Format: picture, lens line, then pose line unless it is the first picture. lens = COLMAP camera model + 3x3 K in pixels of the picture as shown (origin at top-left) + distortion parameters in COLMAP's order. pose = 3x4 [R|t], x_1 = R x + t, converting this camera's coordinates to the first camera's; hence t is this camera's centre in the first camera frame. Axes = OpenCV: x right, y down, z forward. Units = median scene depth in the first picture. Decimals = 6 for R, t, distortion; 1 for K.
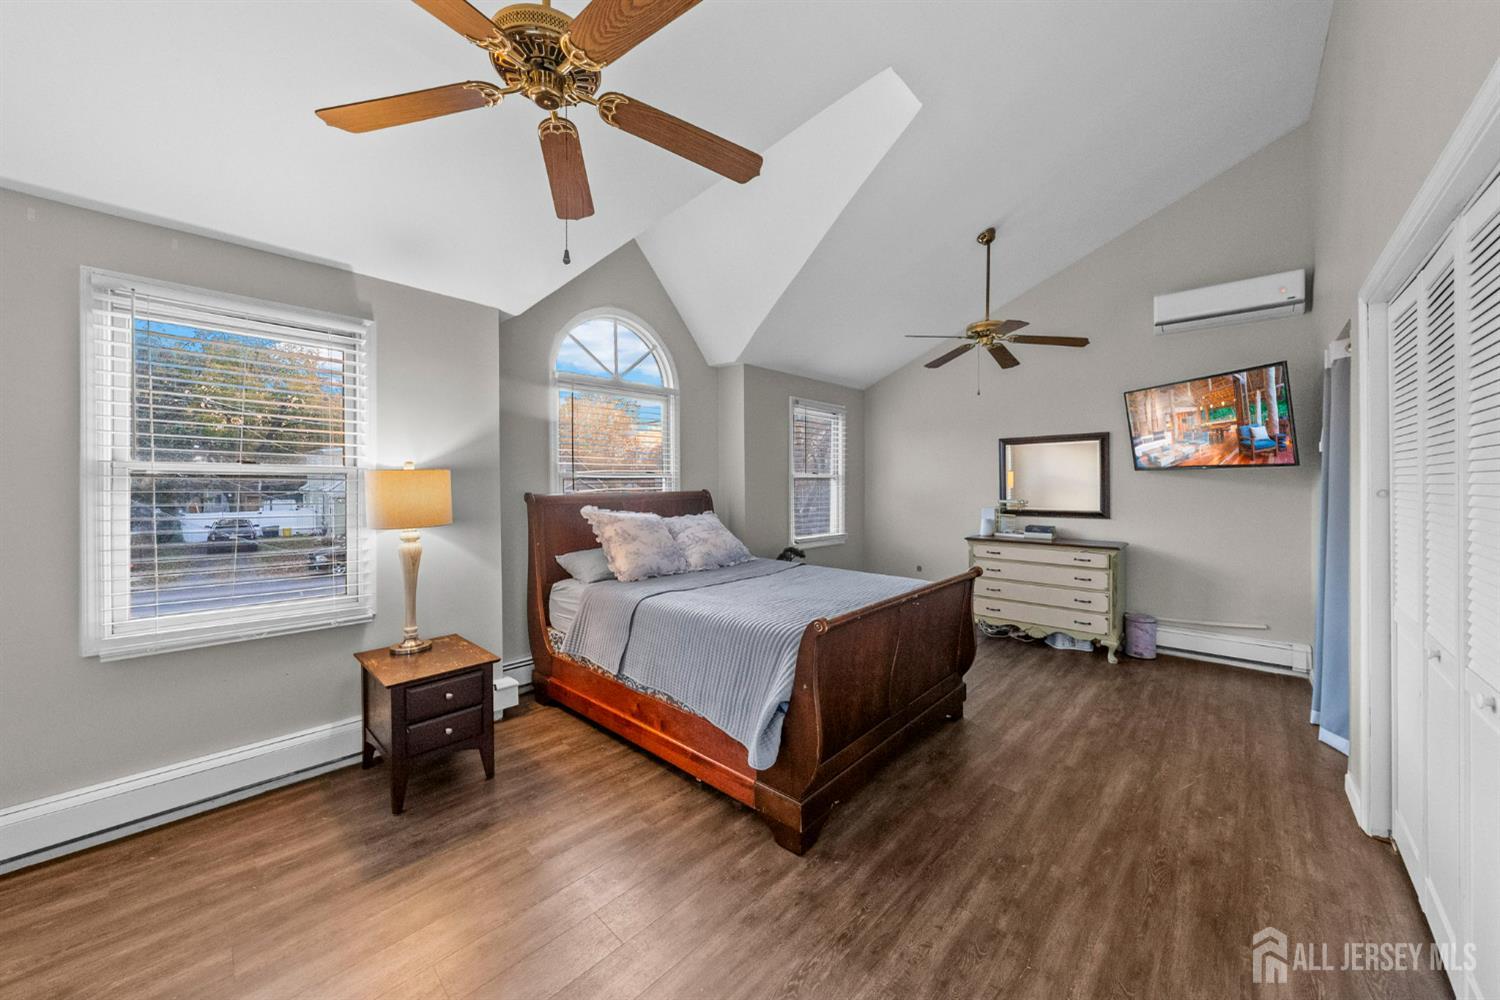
lens RADIAL K [[542.0, 0, 753.5], [0, 542.0, 488.8], [0, 0, 1]] dist [-0.000865, -0.000015]
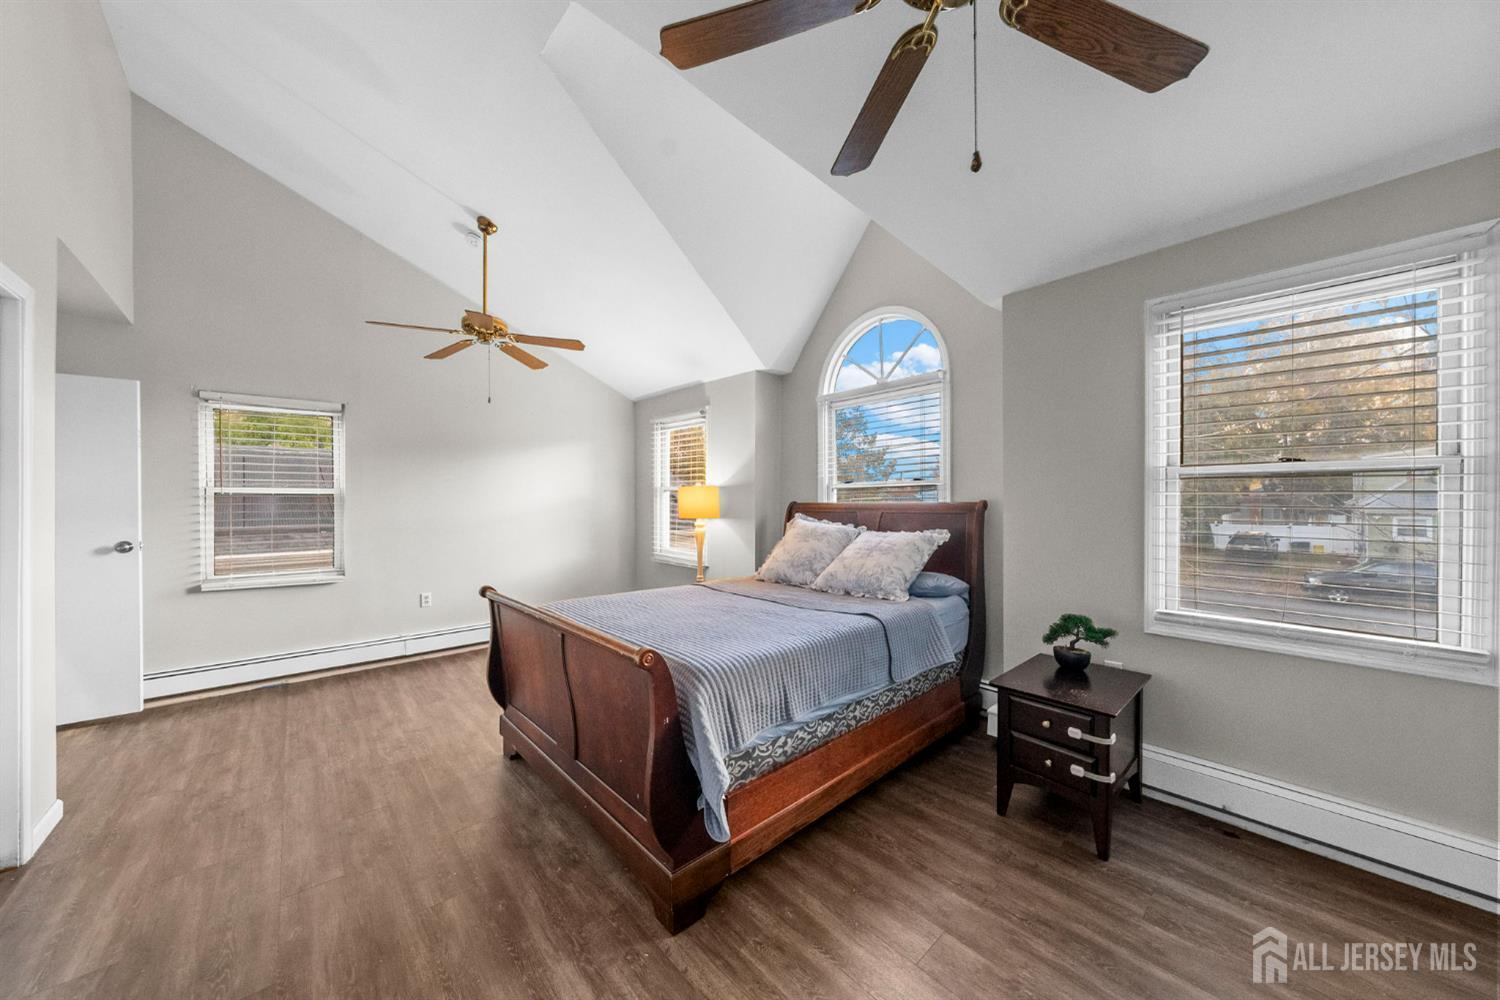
lens RADIAL K [[522.7, 0, 760.0], [0, 522.7, 503.0], [0, 0, 1]] dist [-0.000832, -0.000075]
pose [[-0.093325, 0.012864, -0.995553, 0.956606], [-0.002165, 0.999912, 0.013124, -0.004648], [0.995633, 0.003381, -0.093289, 1.236899]]
